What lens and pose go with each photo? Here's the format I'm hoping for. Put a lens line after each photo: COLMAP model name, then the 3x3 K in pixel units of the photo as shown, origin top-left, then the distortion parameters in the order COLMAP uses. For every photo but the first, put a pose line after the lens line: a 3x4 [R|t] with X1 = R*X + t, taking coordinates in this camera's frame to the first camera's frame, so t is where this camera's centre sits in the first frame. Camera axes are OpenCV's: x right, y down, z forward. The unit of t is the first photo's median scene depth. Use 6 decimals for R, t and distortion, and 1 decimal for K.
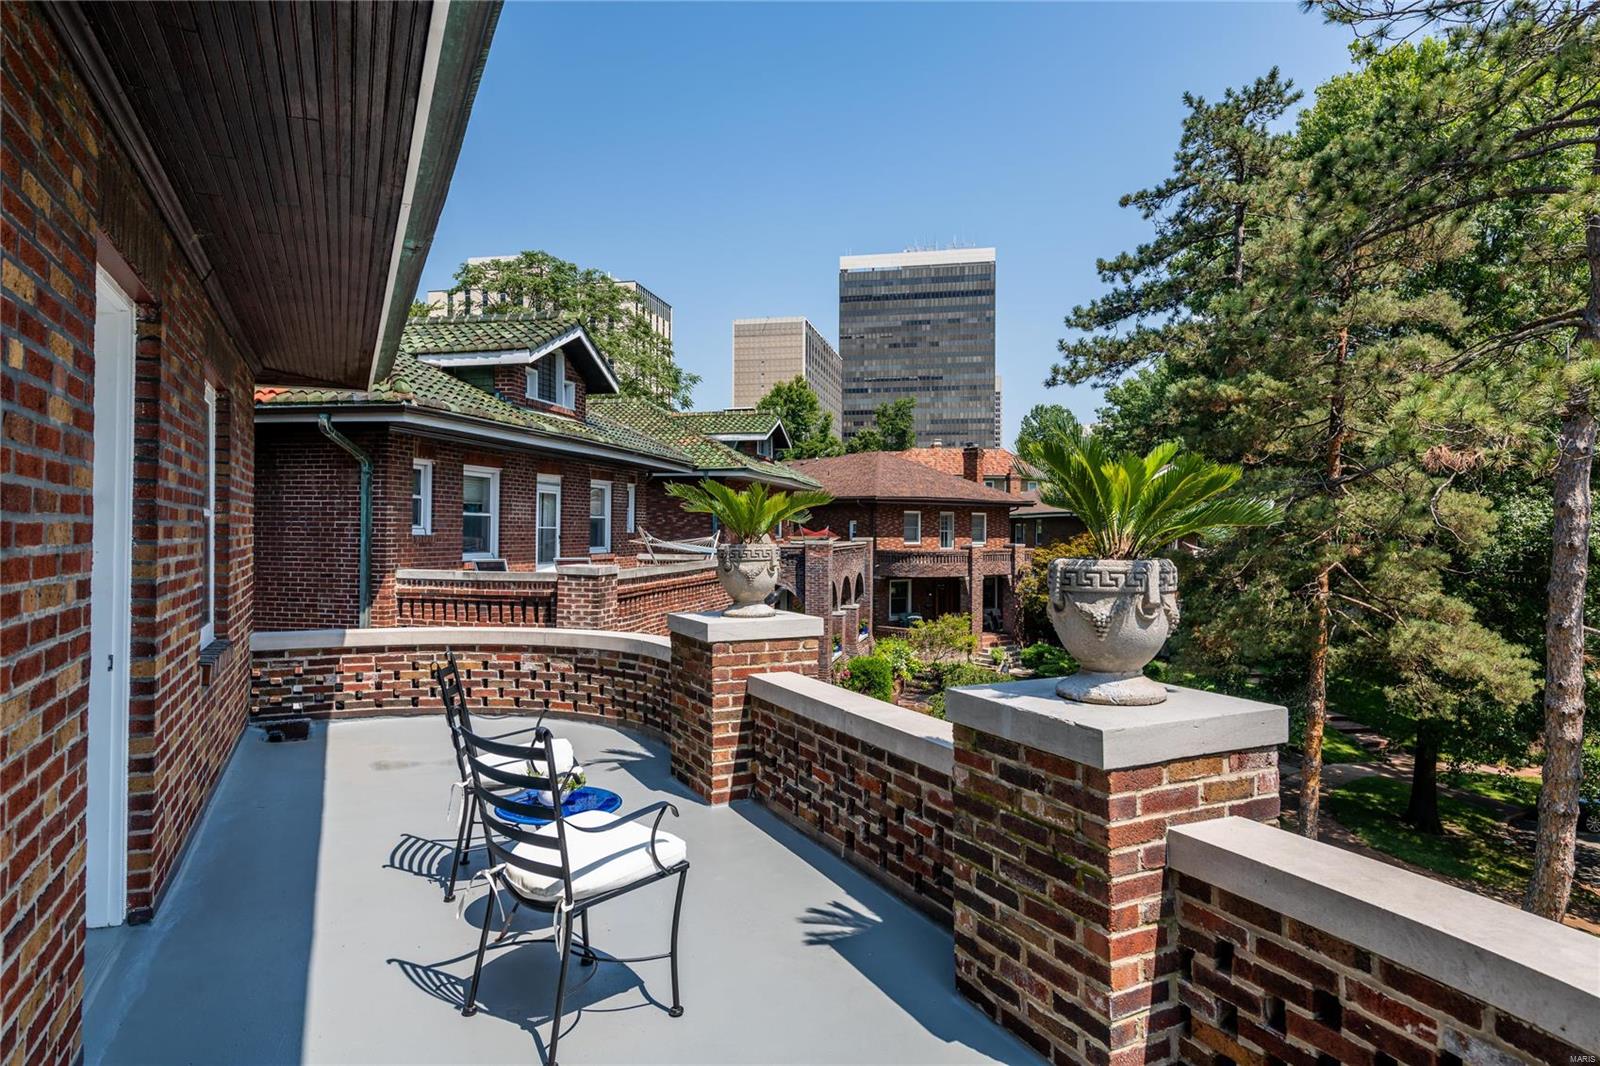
lens RADIAL K [[920.0, 0, 798.0], [0, 920.0, 503.9], [0, 0, 1]] dist [0.000495, 0.000119]
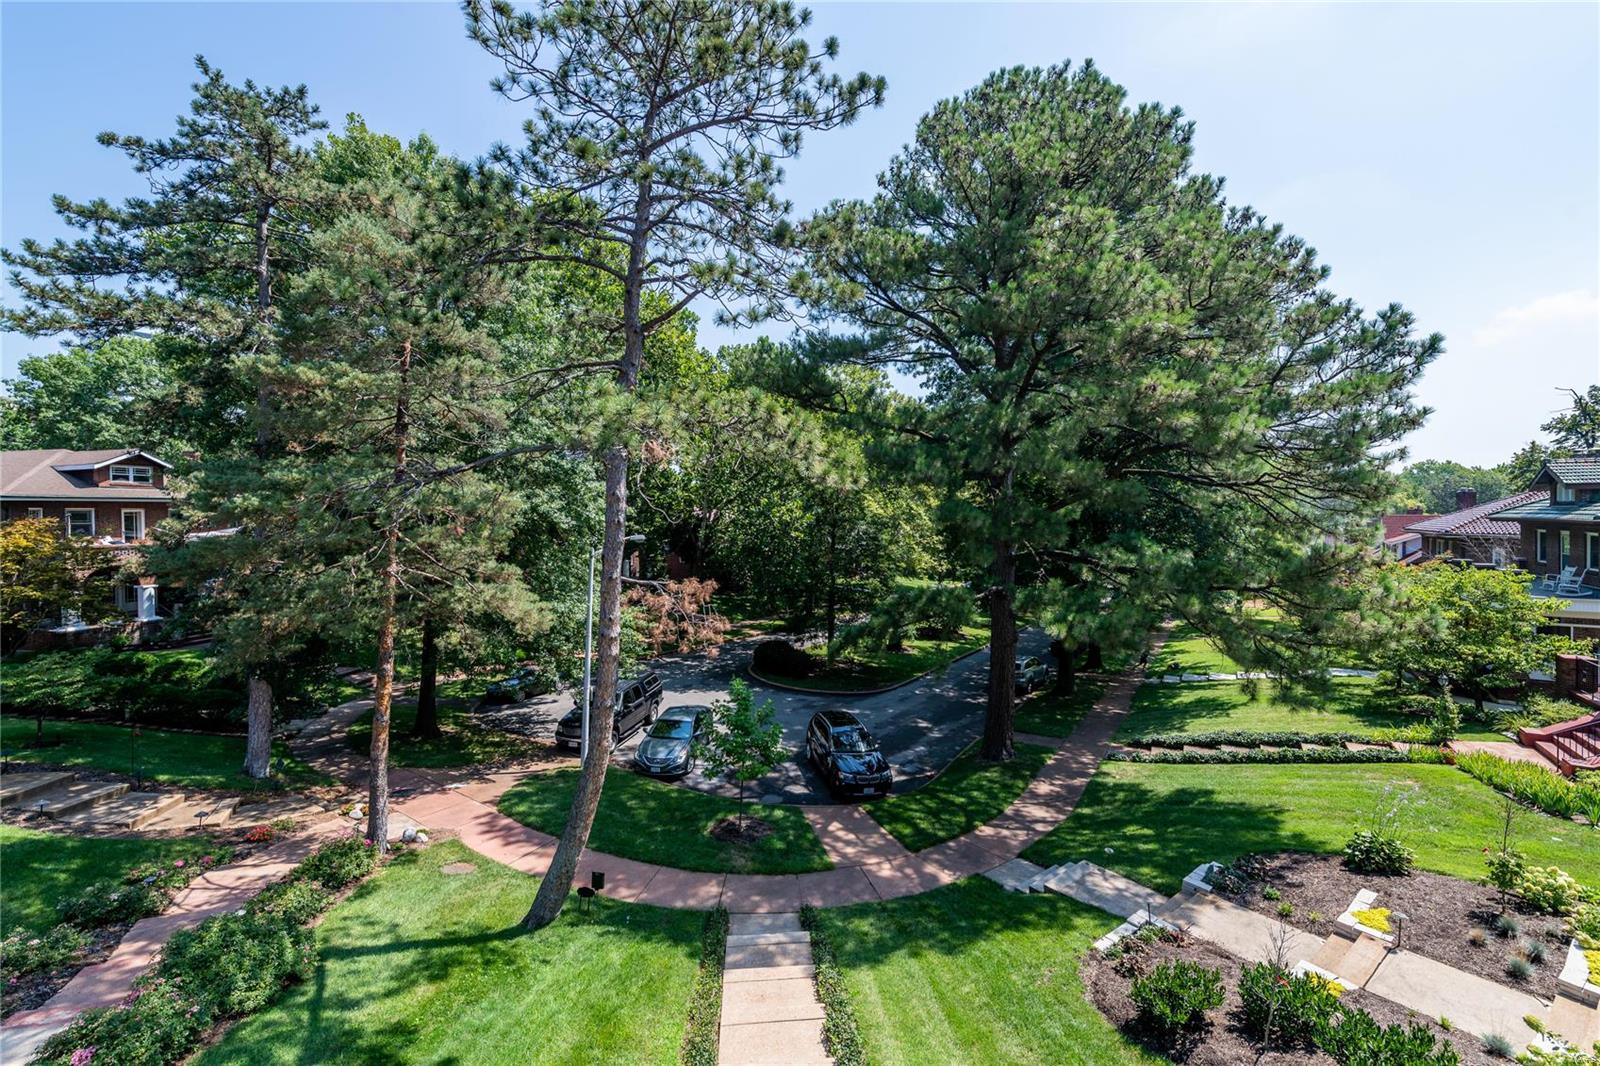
lens RADIAL K [[642.0, 0, 803.1], [0, 642.0, 524.2], [0, 0, 1]] dist [0.004072, -0.000239]
pose [[0.340278, -0.024484, 0.940006, -0.005186], [-0.017681, 0.999318, 0.032429, 0.004715], [-0.940159, -0.027656, 0.339613, 0.167297]]
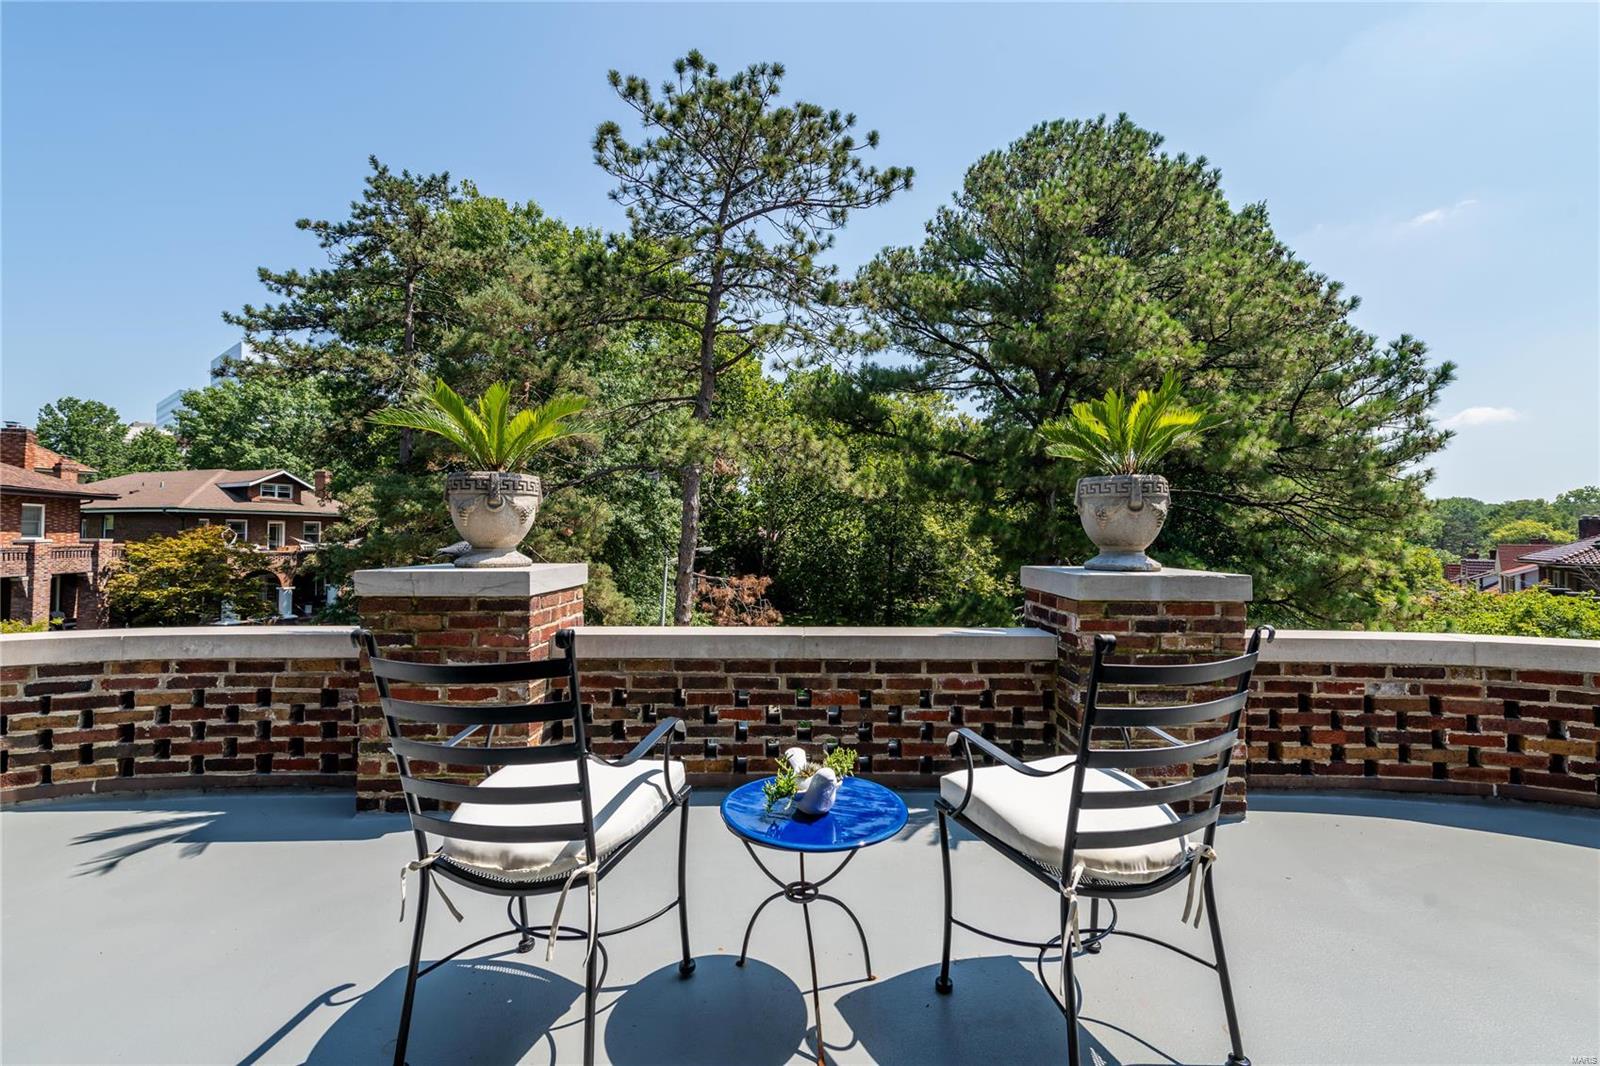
lens RADIAL K [[666.3, 0, 799.6], [0, 666.3, 514.6], [0, 0, 1]] dist [0.005718, 0.000160]
pose [[0.440639, 0.029925, 0.897185, -0.095599], [-0.029810, 0.999381, -0.018693, 0.017059], [-0.897189, -0.018508, 0.441258, 0.109232]]
